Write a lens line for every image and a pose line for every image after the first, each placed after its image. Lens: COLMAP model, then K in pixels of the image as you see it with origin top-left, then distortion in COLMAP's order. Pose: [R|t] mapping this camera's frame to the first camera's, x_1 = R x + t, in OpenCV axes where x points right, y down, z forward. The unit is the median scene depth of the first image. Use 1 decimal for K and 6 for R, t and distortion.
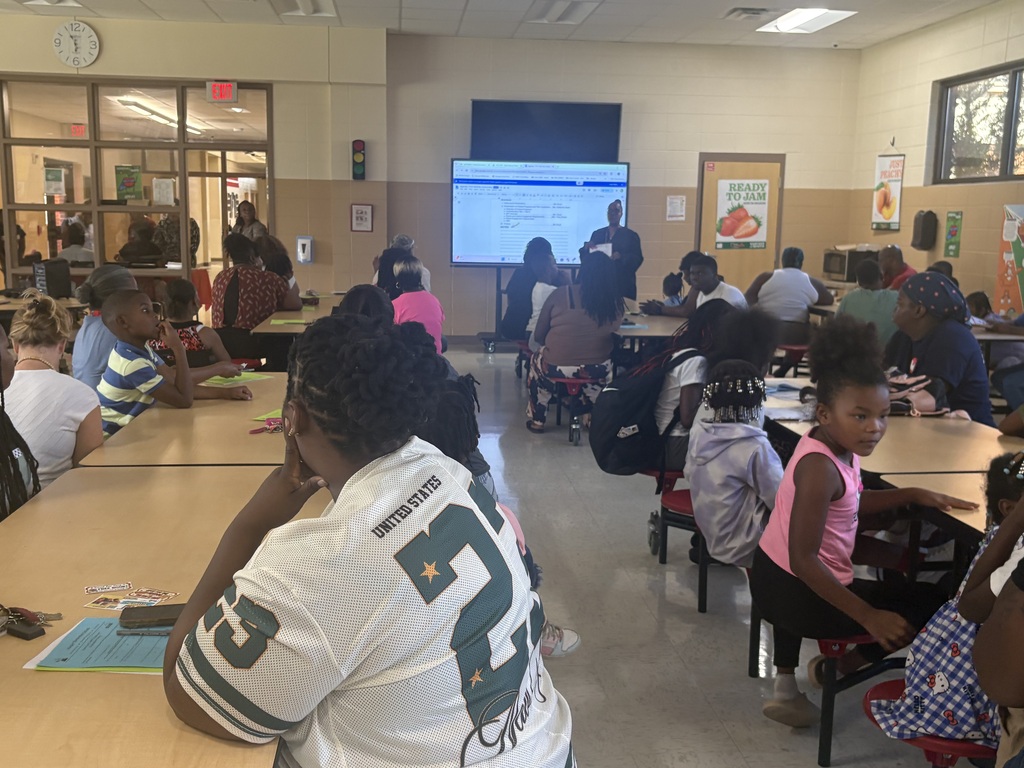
lens RADIAL K [[1080.4, 0, 512.0], [0, 1080.4, 384.0], [0, 0, 1]] dist [0.130870, -0.007505]
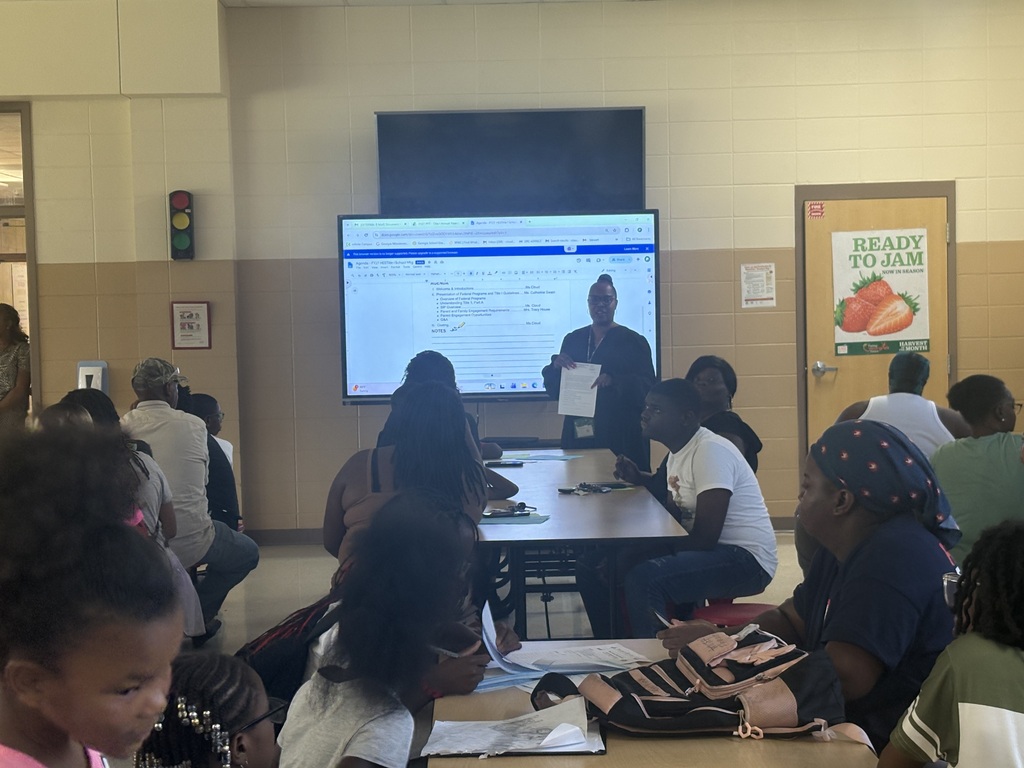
lens RADIAL K [[1846.6, 0, 512.0], [0, 1846.6, 384.0], [0, 0, 1]] dist [0.237696, 0.125179]
pose [[0.996130, -0.036543, -0.079935, 0.105176], [0.027554, 0.993461, -0.110797, -0.010907], [0.083461, 0.108165, 0.990623, 0.059901]]
